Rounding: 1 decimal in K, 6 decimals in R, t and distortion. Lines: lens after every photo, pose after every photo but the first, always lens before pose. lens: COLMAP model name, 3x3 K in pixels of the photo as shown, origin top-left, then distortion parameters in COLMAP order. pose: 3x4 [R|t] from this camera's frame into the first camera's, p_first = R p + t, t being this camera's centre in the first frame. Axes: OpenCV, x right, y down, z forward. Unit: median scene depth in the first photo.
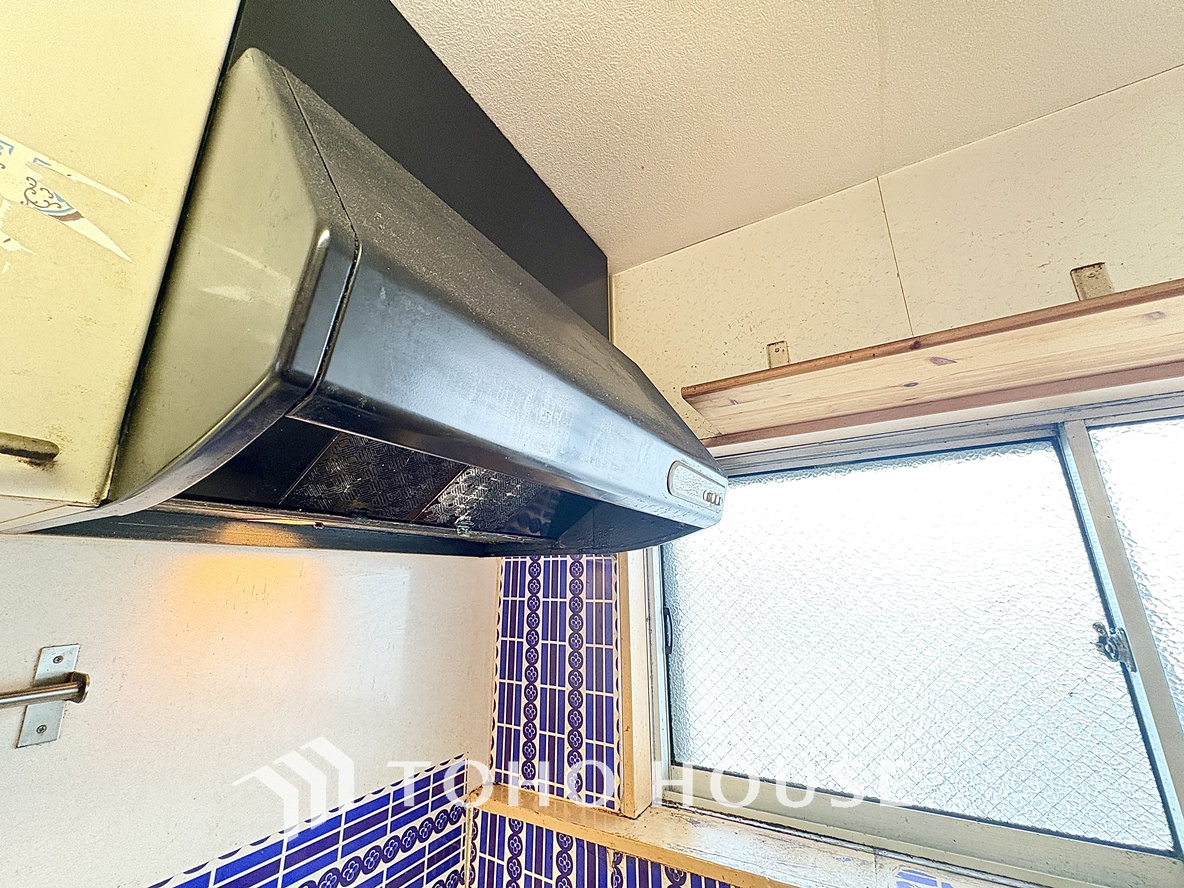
lens RADIAL K [[471.9, 0, 594.8], [0, 471.9, 438.6], [0, 0, 1]] dist [-0.001240, 0.000026]
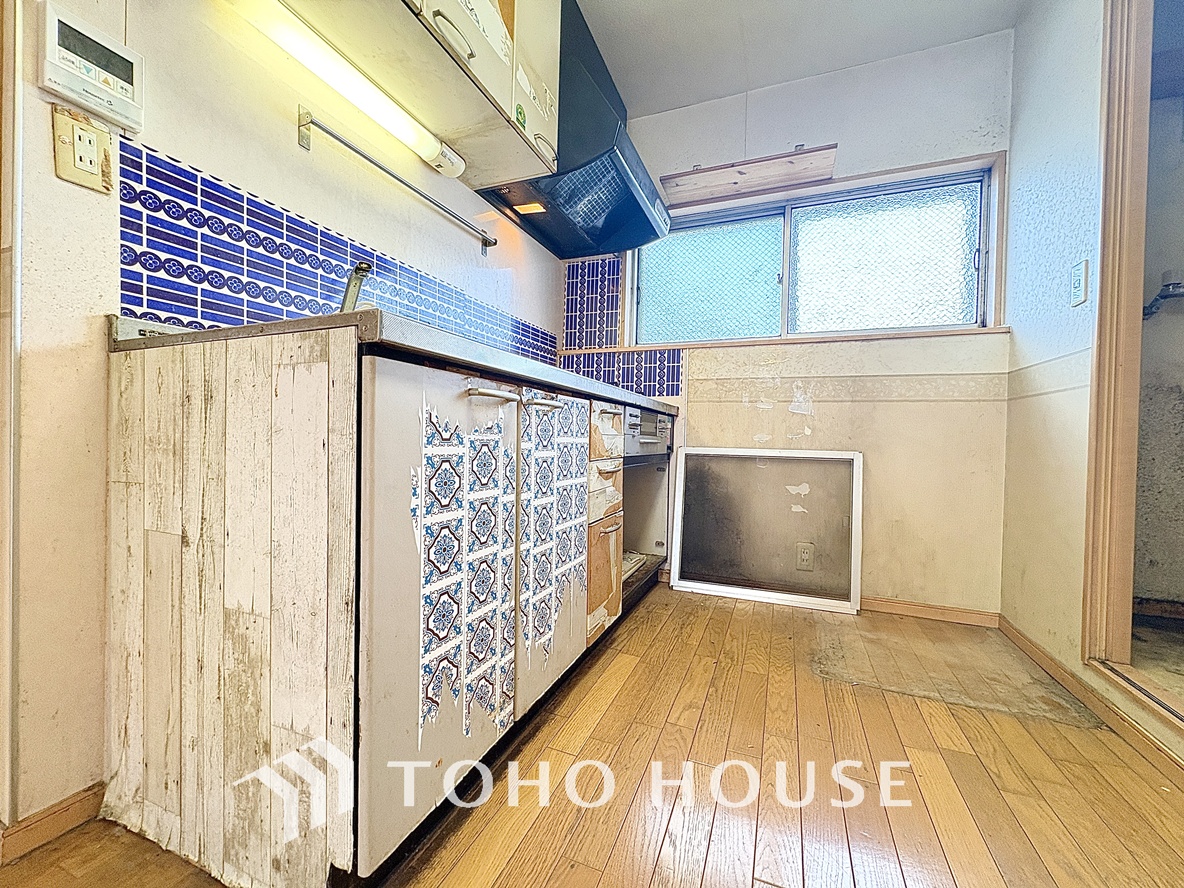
lens RADIAL K [[471.9, 0, 592.1], [0, 471.9, 444.3], [0, 0, 1]] dist [-0.001240, 0.000026]
pose [[0.988159, 0.030768, 0.150316, -0.460888], [-0.074755, 0.952087, 0.296550, 0.476637], [-0.133990, -0.304276, 0.943114, -1.628842]]
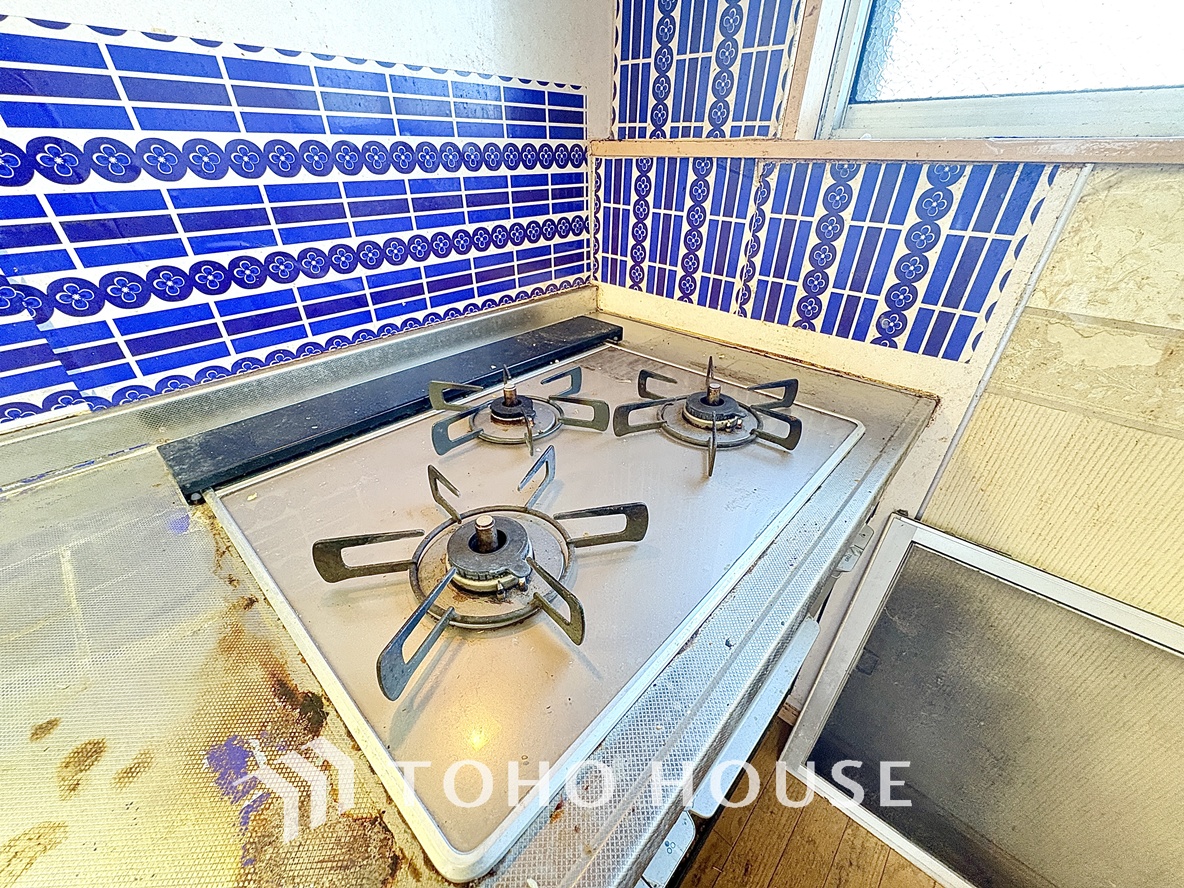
lens RADIAL K [[471.9, 0, 593.0], [0, 471.9, 442.1], [0, 0, 1]] dist [-0.001240, 0.000026]
pose [[0.979354, 0.124193, -0.159507, -0.053767], [0.037210, 0.664806, 0.746089, 0.483615], [0.198700, -0.736620, 0.646459, 0.027092]]
